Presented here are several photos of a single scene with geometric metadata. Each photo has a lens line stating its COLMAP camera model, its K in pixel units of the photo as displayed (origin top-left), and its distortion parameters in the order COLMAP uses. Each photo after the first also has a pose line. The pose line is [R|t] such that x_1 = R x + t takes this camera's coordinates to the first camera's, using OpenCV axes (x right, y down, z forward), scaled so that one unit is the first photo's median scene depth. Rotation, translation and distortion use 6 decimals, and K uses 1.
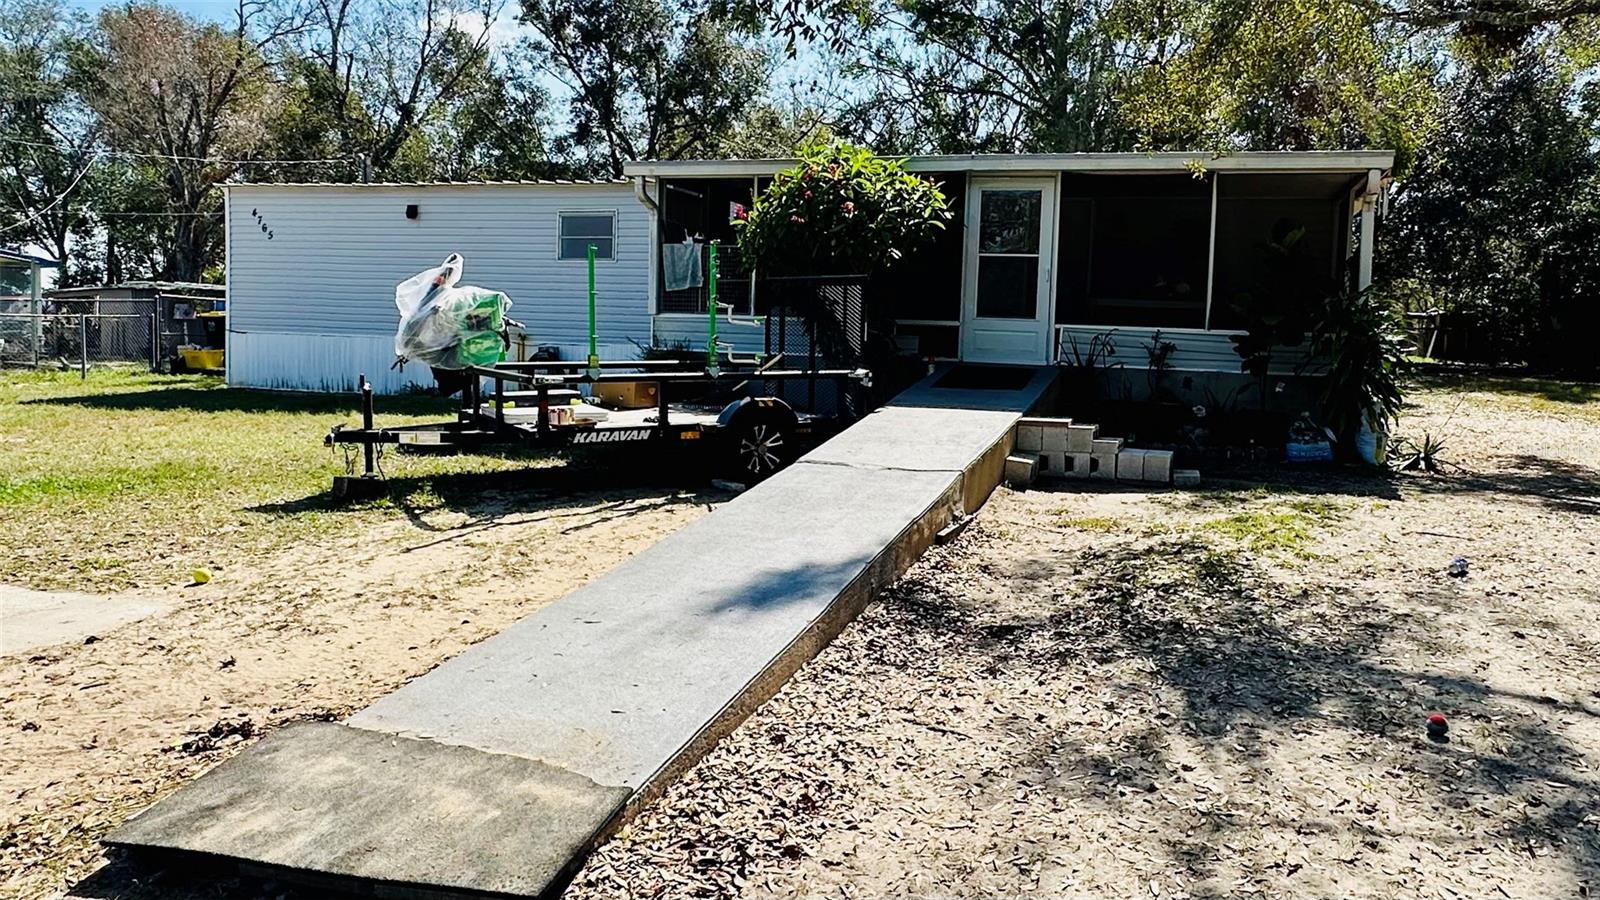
lens RADIAL K [[1115.3, 0, 799.6], [0, 1115.3, 413.9], [0, 0, 1]] dist [-0.005422, -0.001845]
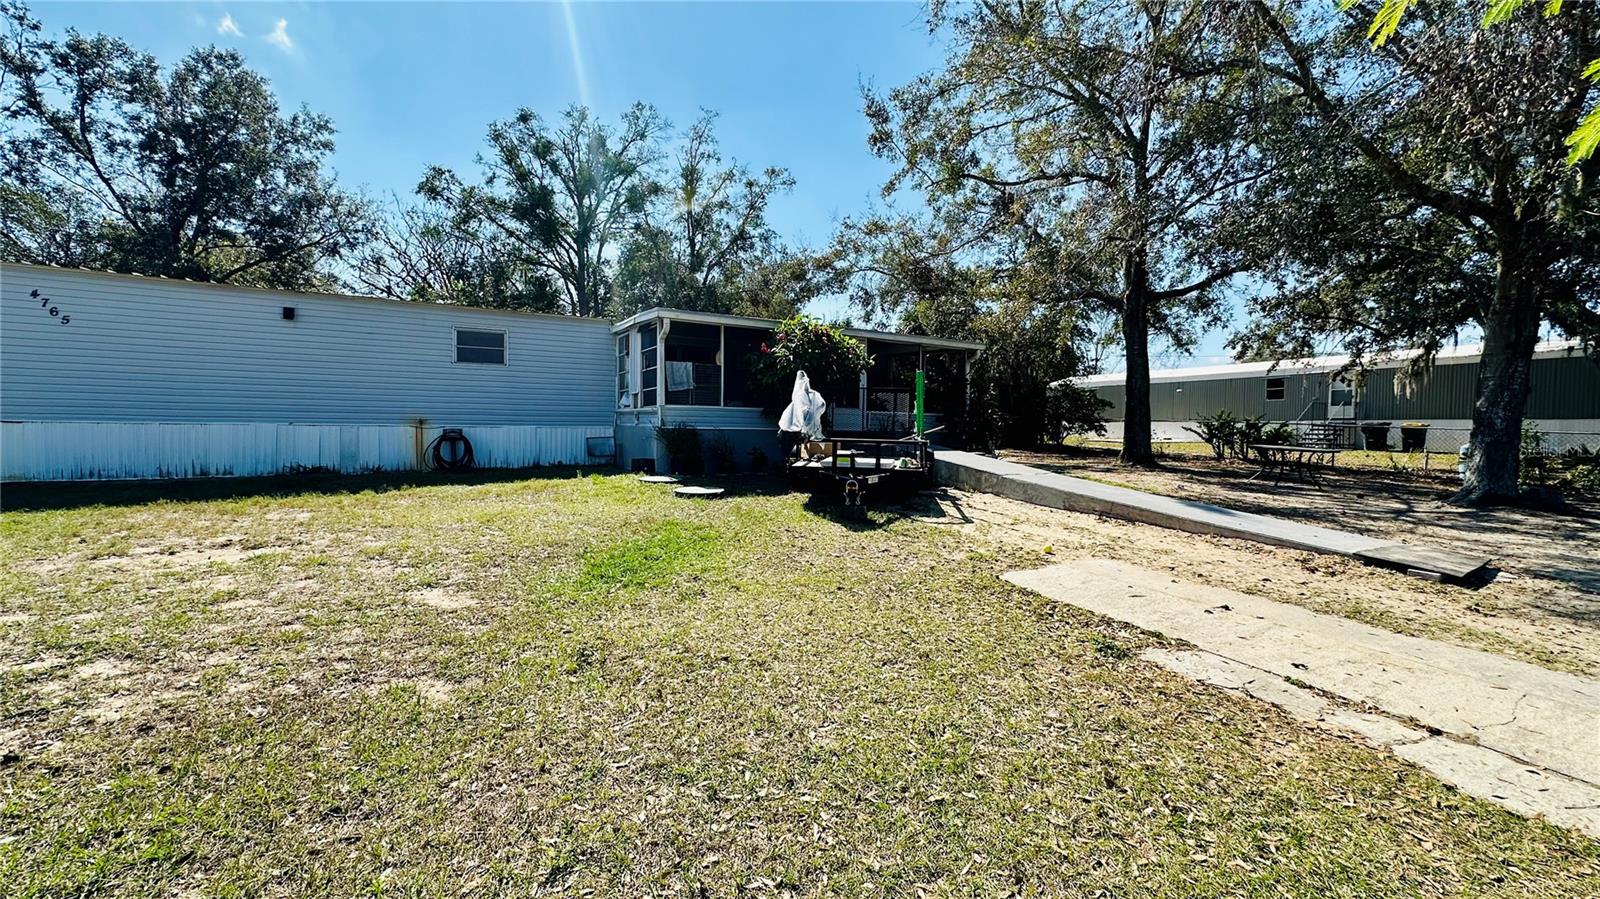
lens RADIAL K [[641.0, 0, 797.9], [0, 641.0, 451.0], [0, 0, 1]] dist [-0.002964, 0.000028]
pose [[0.663508, -0.054643, 0.746171, -0.822301], [0.061438, 0.997940, 0.018449, -0.036388], [-0.745642, 0.033602, 0.665499, 0.307344]]
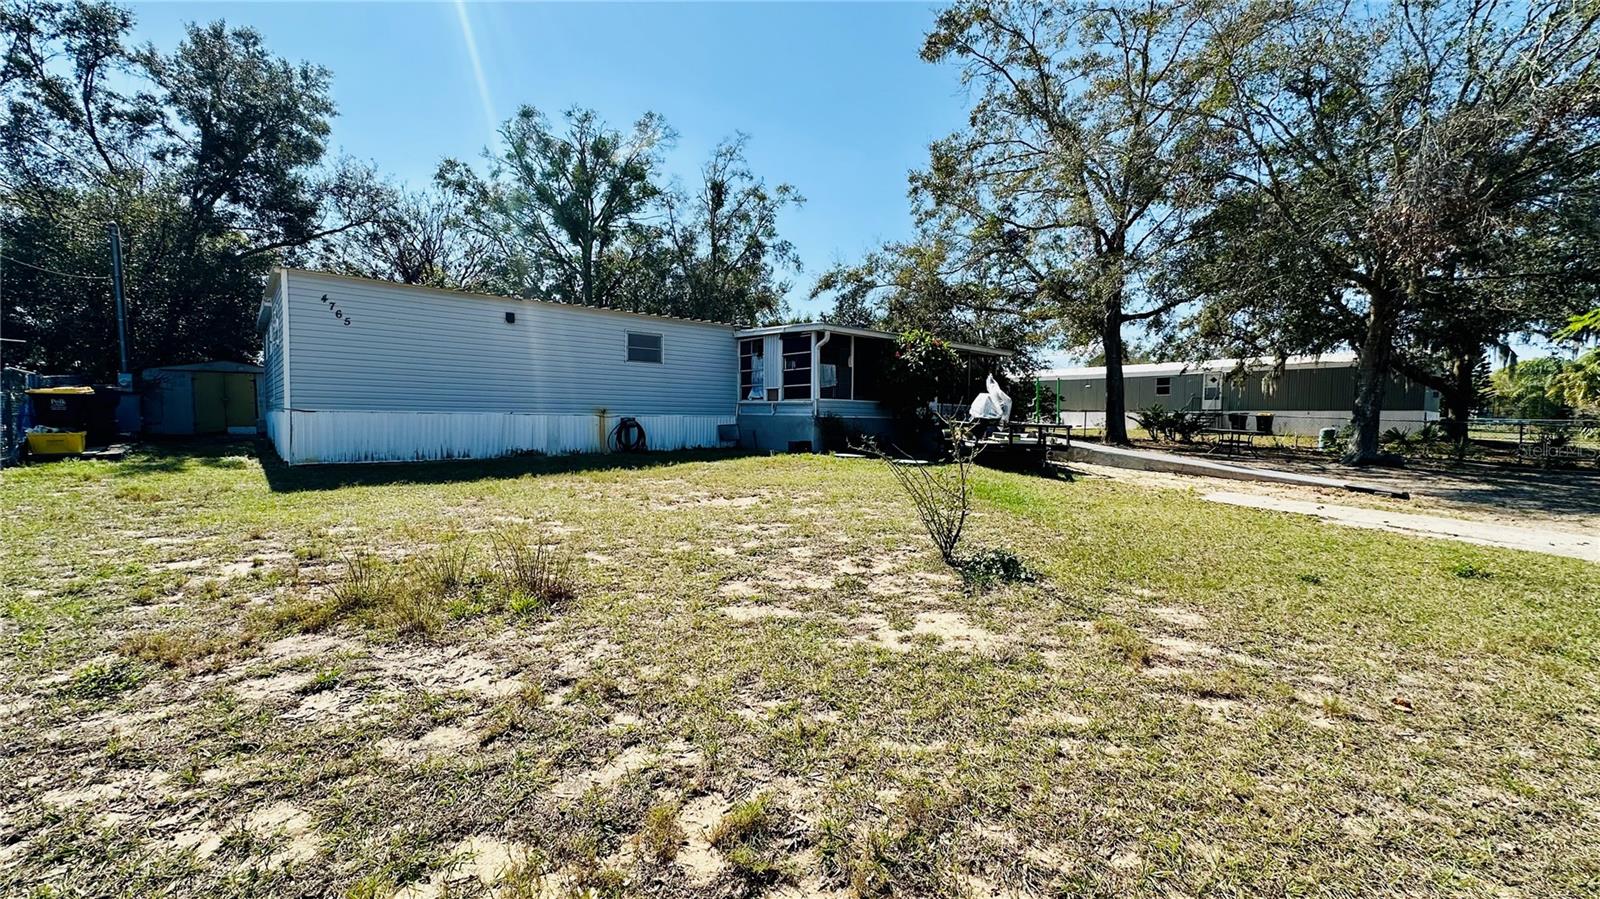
lens RADIAL K [[641.0, 0, 797.9], [0, 641.0, 451.0], [0, 0, 1]] dist [-0.002964, 0.000028]
pose [[0.505179, -0.073227, 0.859902, -1.384803], [0.063834, 0.996835, 0.047387, -0.064625], [-0.860651, 0.030952, 0.508254, 0.545006]]
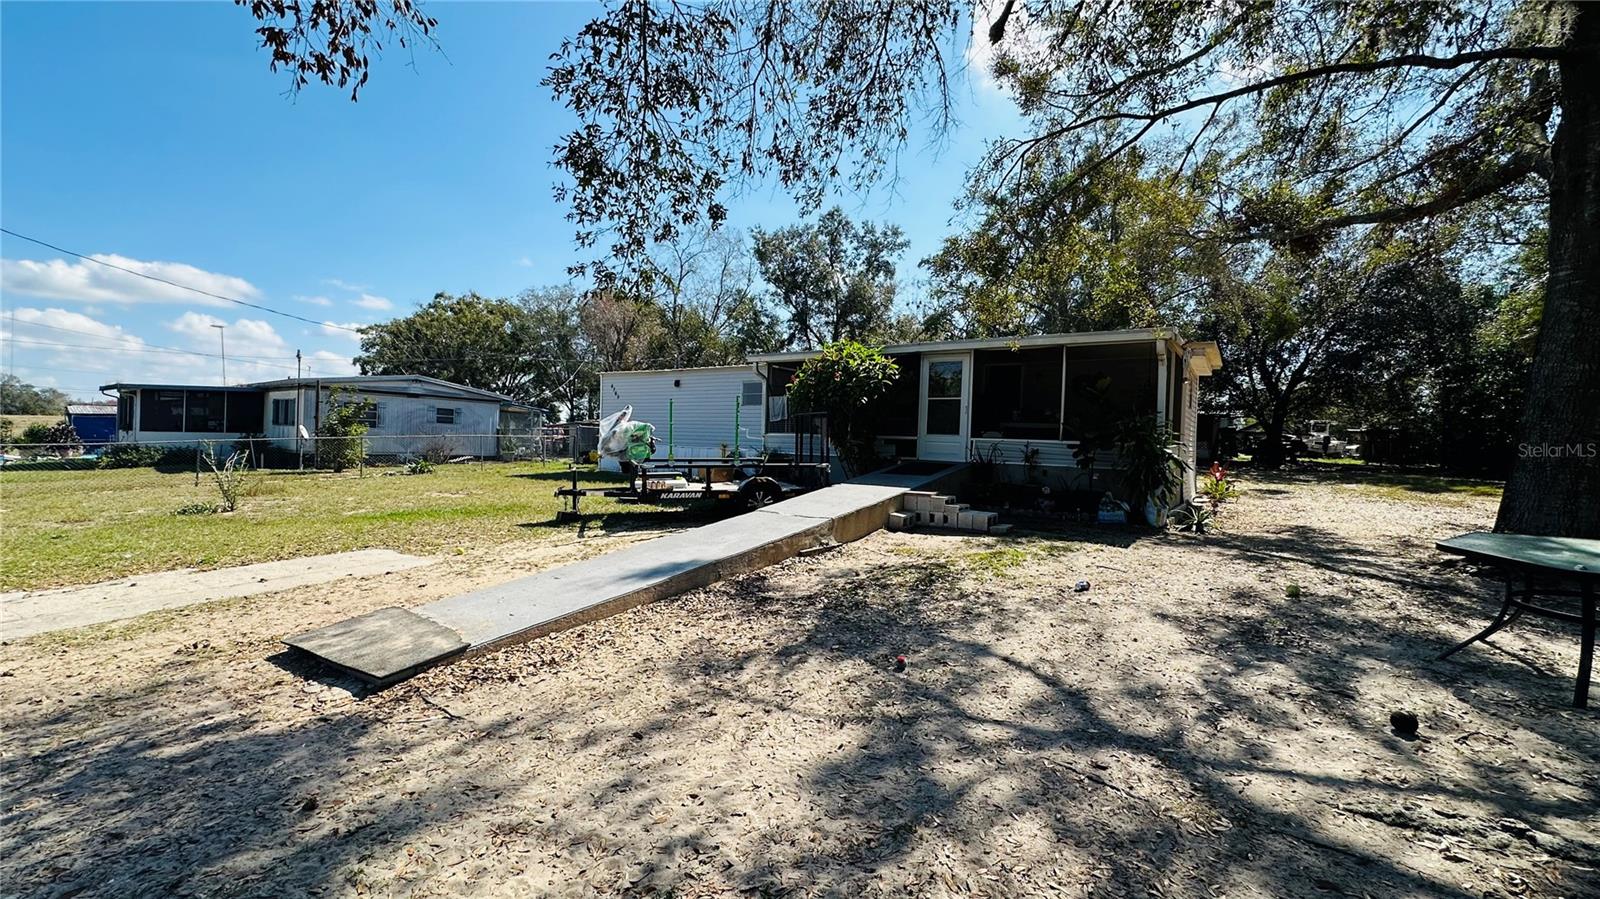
lens RADIAL K [[641.0, 0, 797.9], [0, 641.0, 451.0], [0, 0, 1]] dist [-0.002964, 0.000028]
pose [[0.949539, 0.001660, -0.313644, 0.319400], [-0.021560, 0.997966, -0.059988, 0.004329], [0.312907, 0.063723, 0.947644, -0.013260]]
